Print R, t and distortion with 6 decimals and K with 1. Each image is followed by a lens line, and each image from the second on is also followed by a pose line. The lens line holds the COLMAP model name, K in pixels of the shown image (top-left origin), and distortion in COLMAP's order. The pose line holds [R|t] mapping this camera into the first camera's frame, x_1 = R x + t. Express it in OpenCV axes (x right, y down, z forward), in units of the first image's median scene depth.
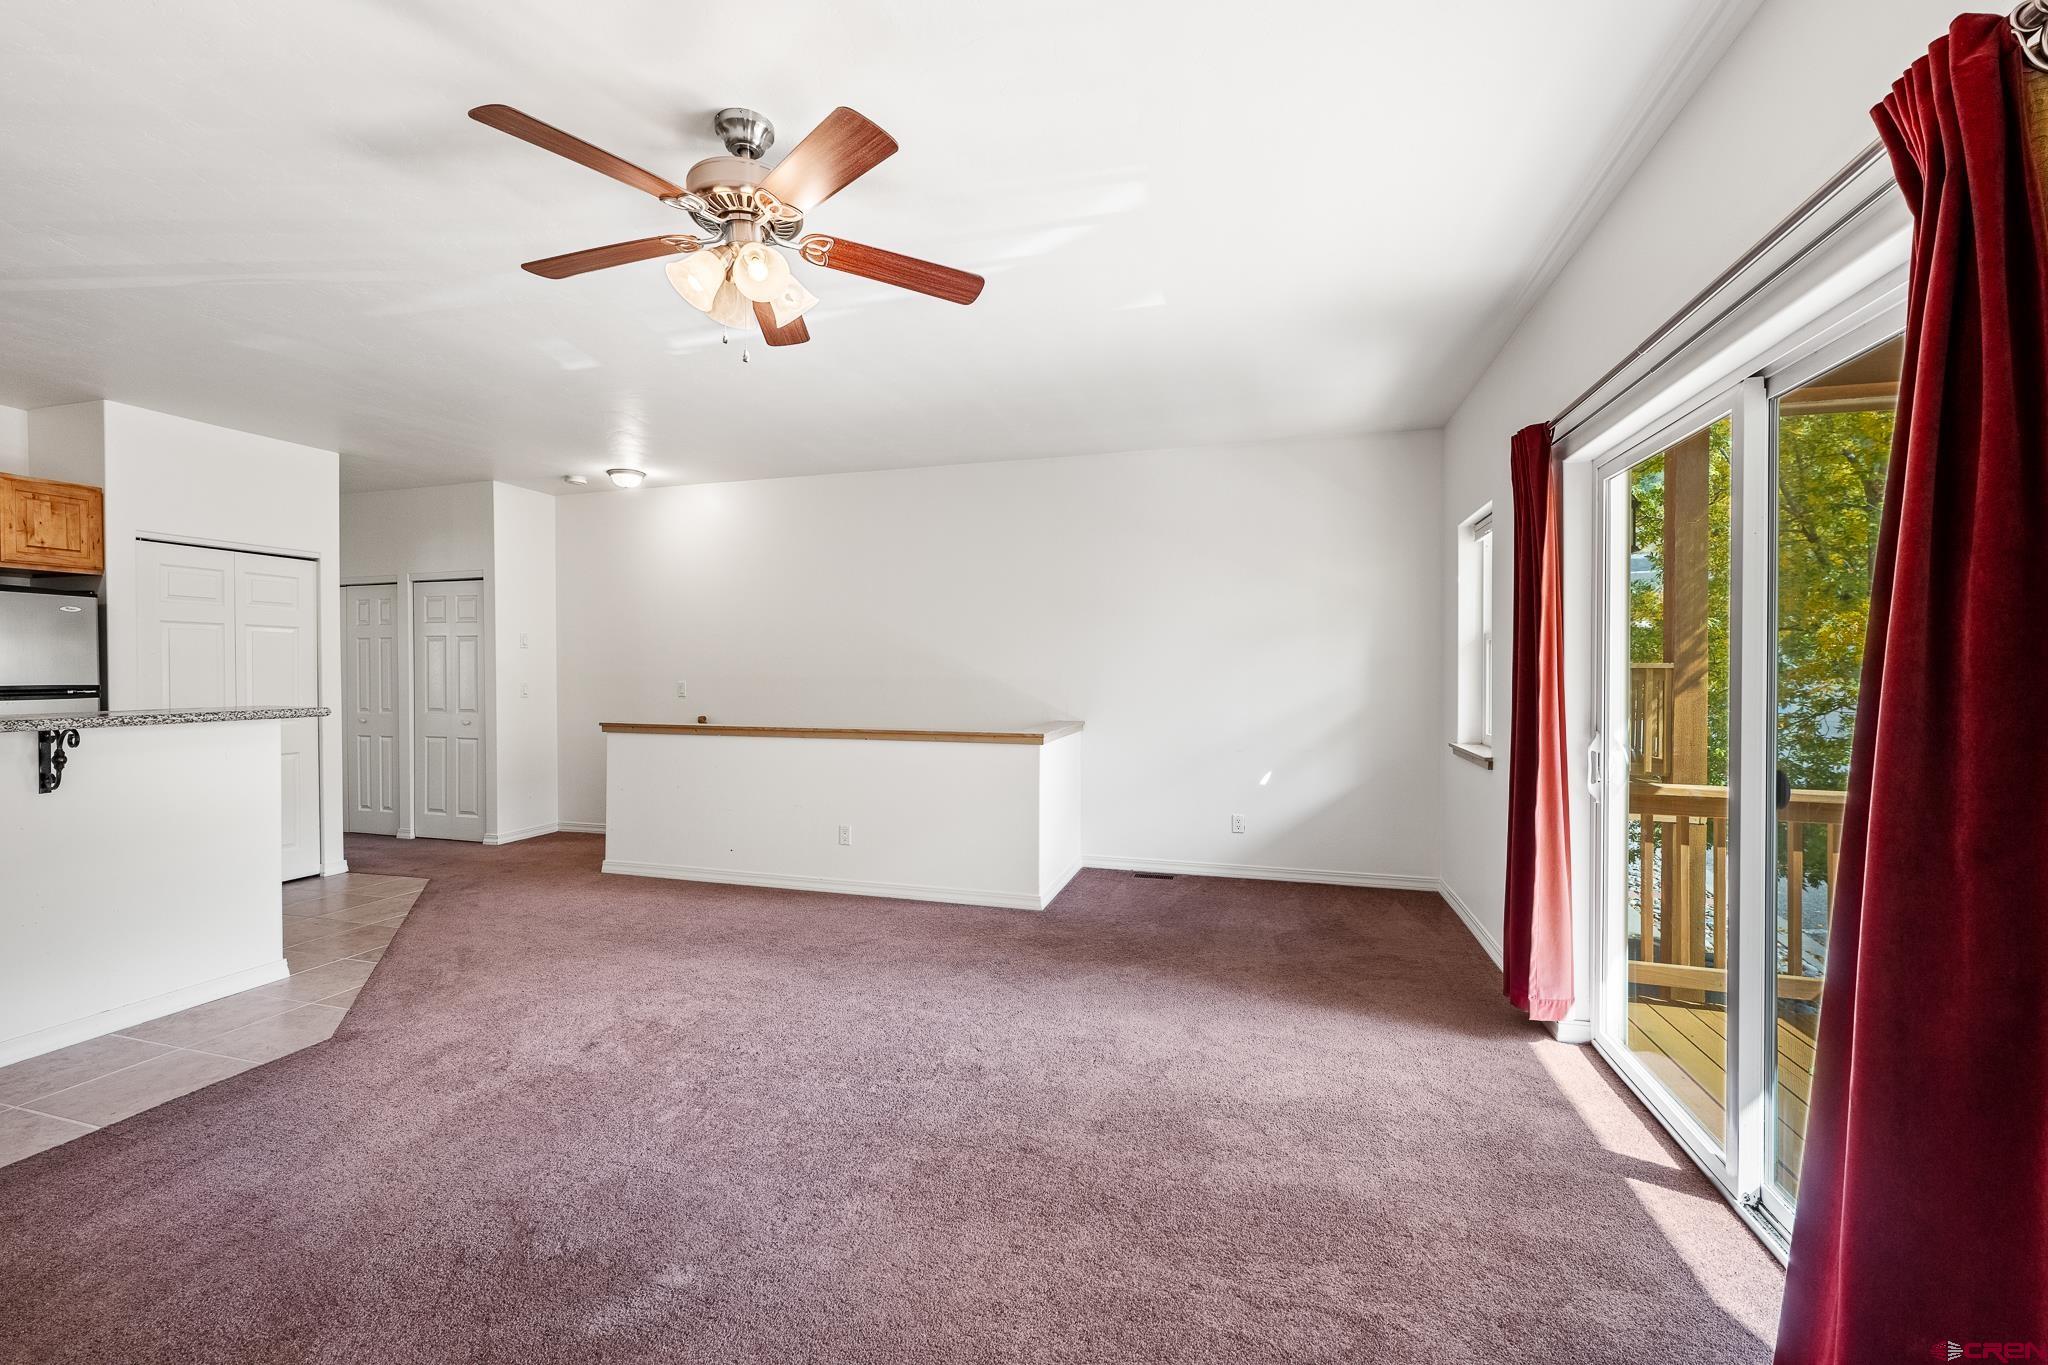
lens RADIAL K [[840.4, 0, 1020.4], [0, 840.4, 678.0], [0, 0, 1]] dist [-0.000681, 0.000465]
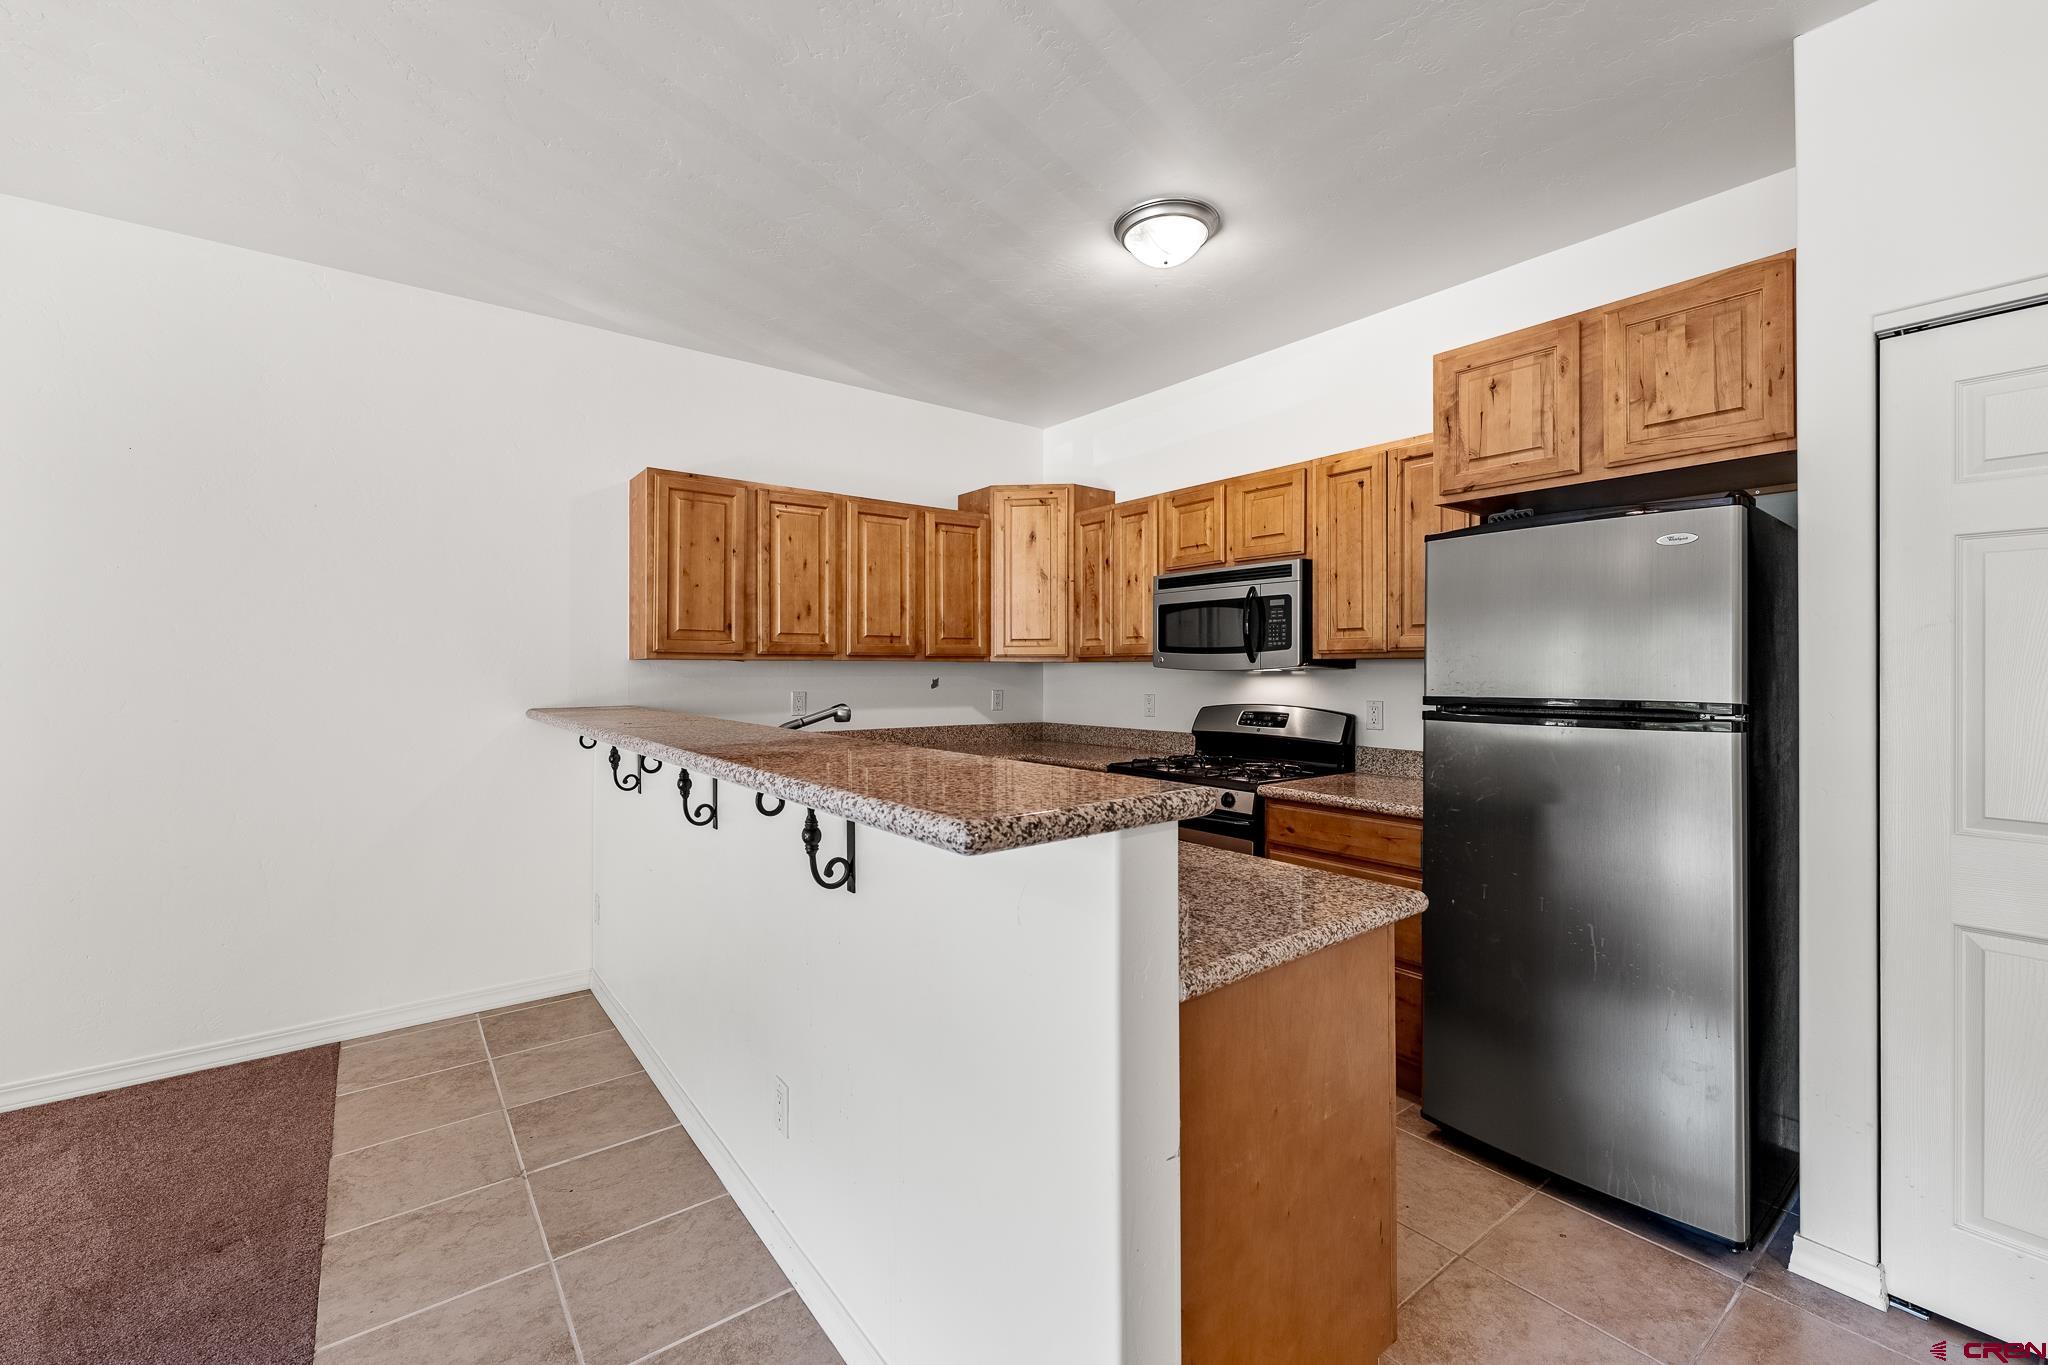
lens RADIAL K [[840.4, 0, 1019.4], [0, 840.4, 662.8], [0, 0, 1]] dist [-0.000681, 0.000465]
pose [[-0.585513, -0.004449, -0.810651, -0.523472], [-0.007496, 0.999972, -0.000074, -0.010020], [0.810629, 0.006034, -0.585529, 0.952772]]
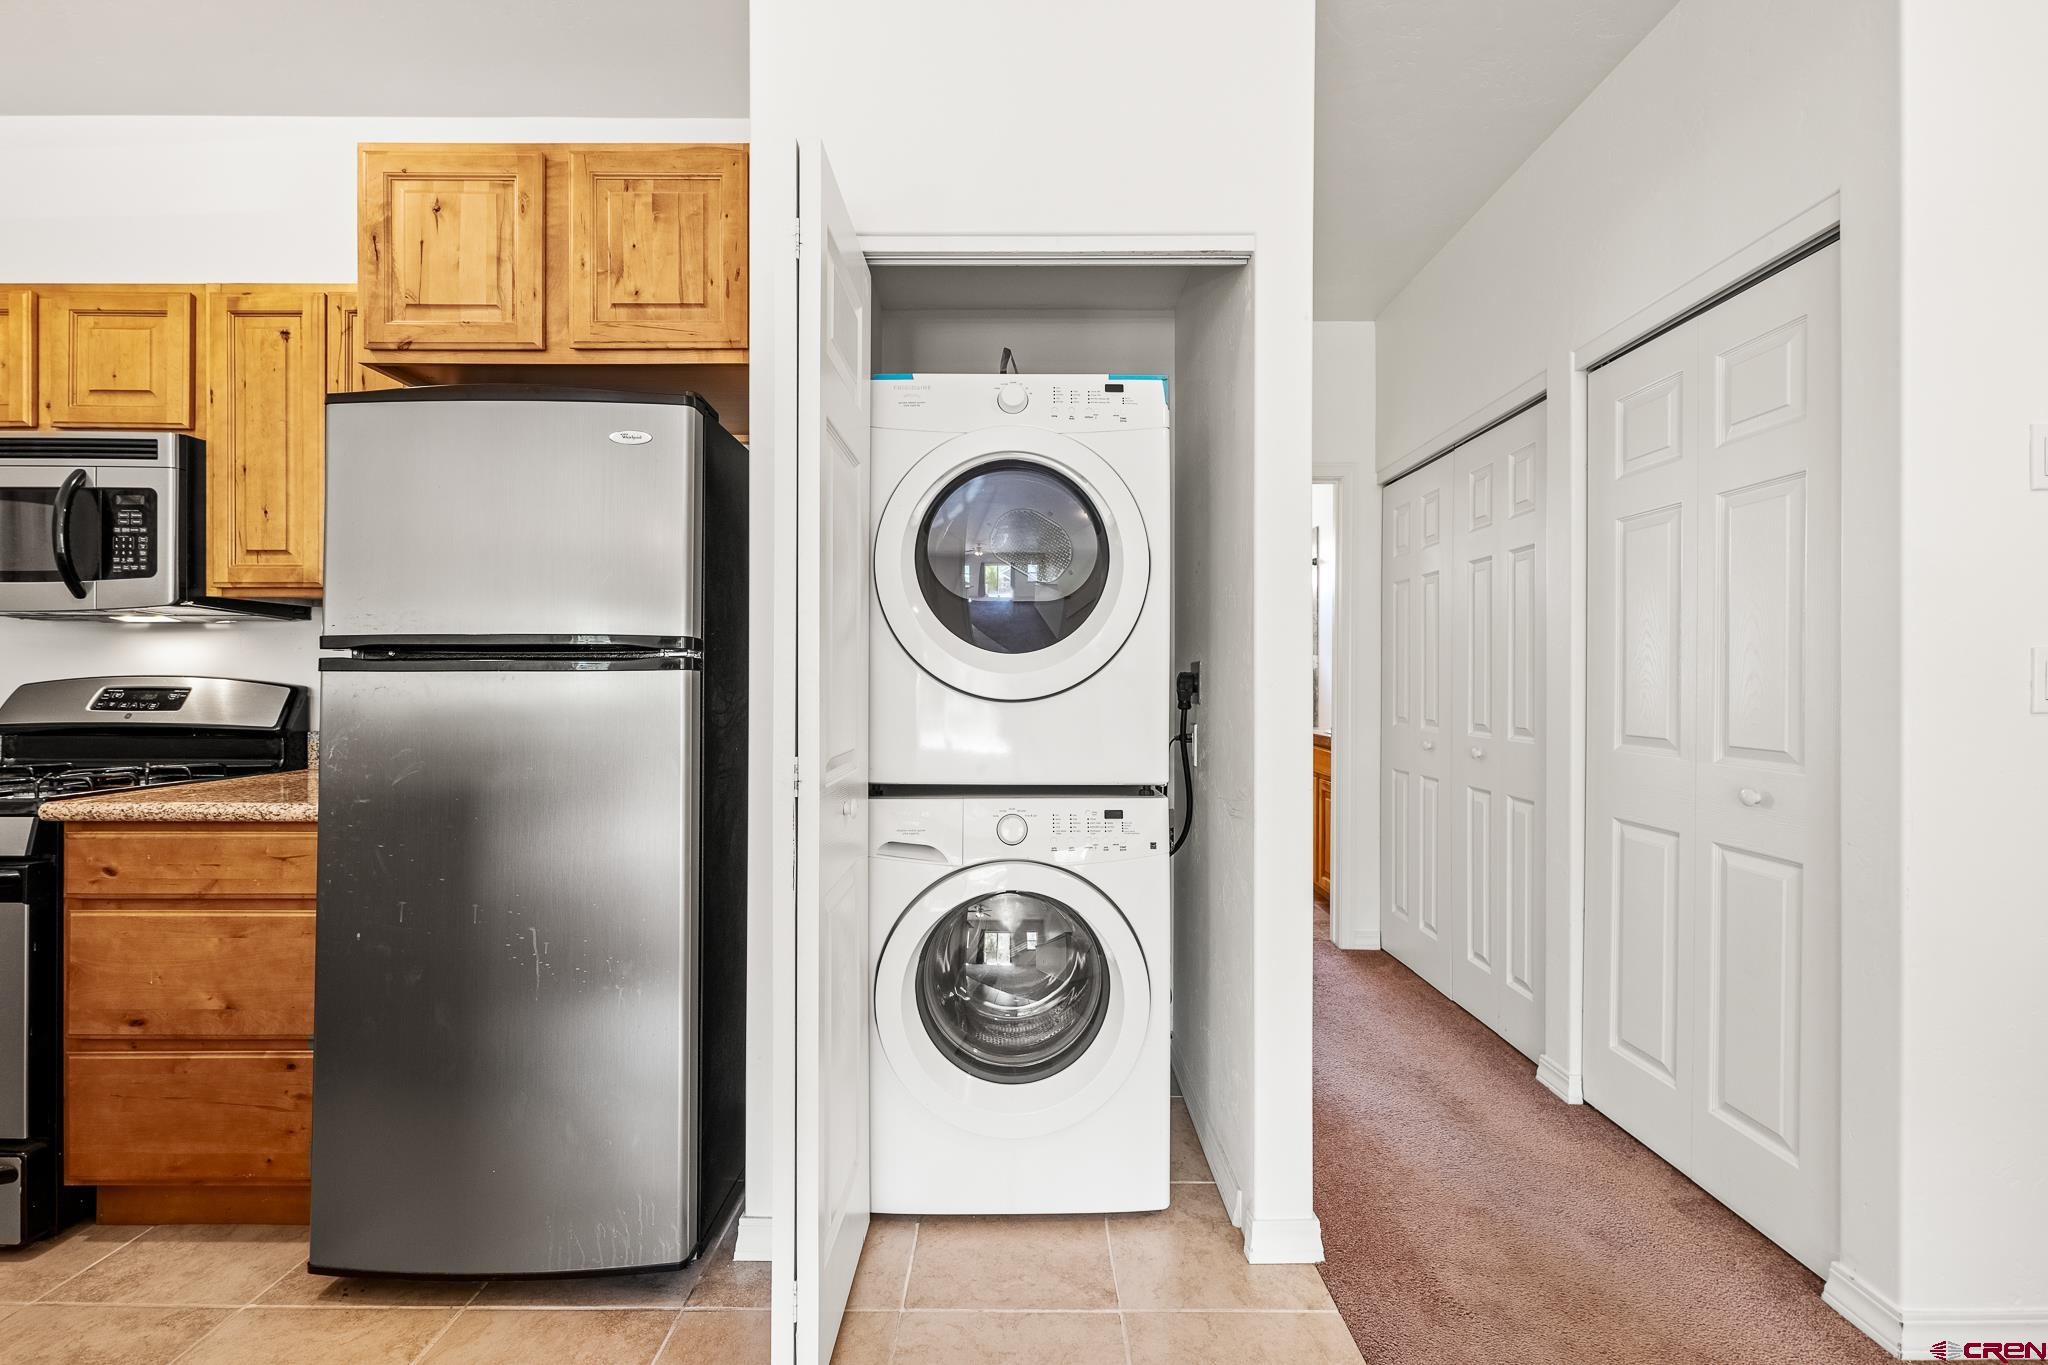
lens RADIAL K [[840.4, 0, 1023.1], [0, 840.4, 675.9], [0, 0, 1]] dist [-0.000681, 0.000465]
pose [[0.281118, 0.003102, -0.959668, -0.692811], [-0.011202, 0.999937, -0.000050, 0.024659], [0.959608, 0.010764, 0.281135, 1.038618]]
